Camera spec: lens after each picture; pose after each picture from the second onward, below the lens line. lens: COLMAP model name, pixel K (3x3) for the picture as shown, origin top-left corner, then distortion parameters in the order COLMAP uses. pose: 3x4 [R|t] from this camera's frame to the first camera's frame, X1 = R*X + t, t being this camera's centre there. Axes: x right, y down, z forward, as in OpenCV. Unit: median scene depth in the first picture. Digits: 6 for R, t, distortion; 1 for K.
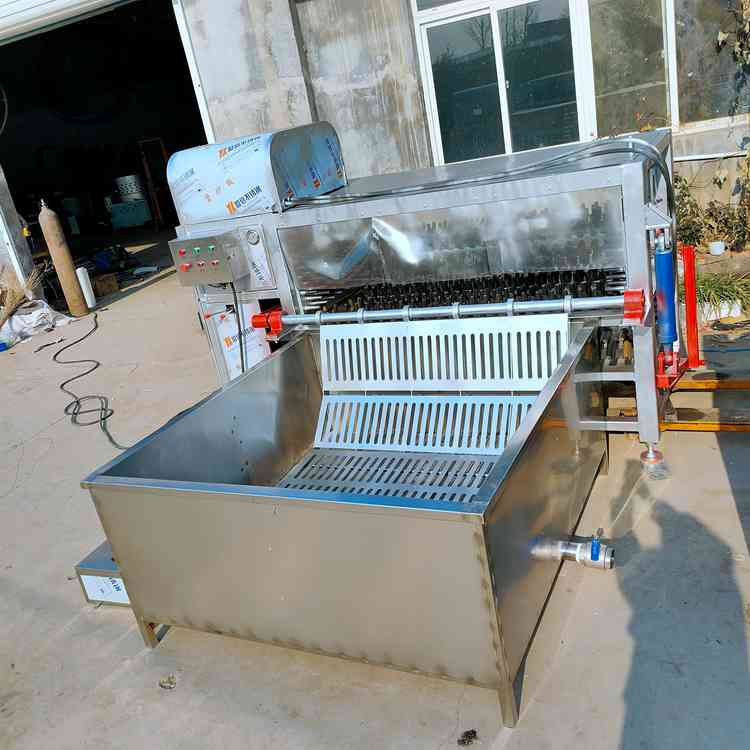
lens RADIAL K [[716.4, 0, 375.0], [0, 716.4, 375.0], [0, 0, 1]] dist [0.112473, -0.147181]
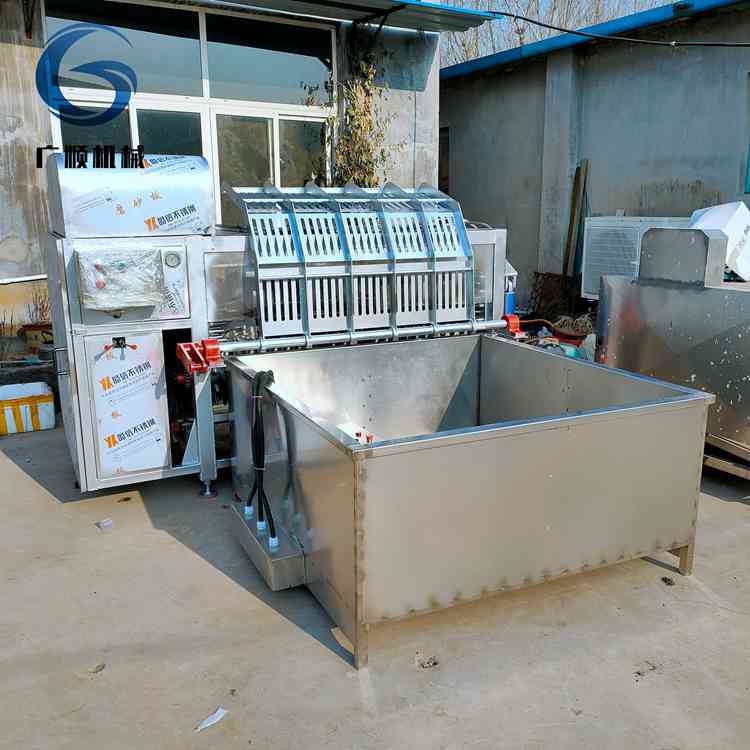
lens RADIAL K [[720.8, 0, 364.0], [0, 720.8, 365.9], [0, 0, 1]] dist [0.141820, -0.237469]
pose [[0.626252, 0.010498, 0.779550, -0.717940], [0.156513, 0.977860, -0.138904, 0.102114], [-0.763749, 0.208999, 0.610743, 0.283205]]
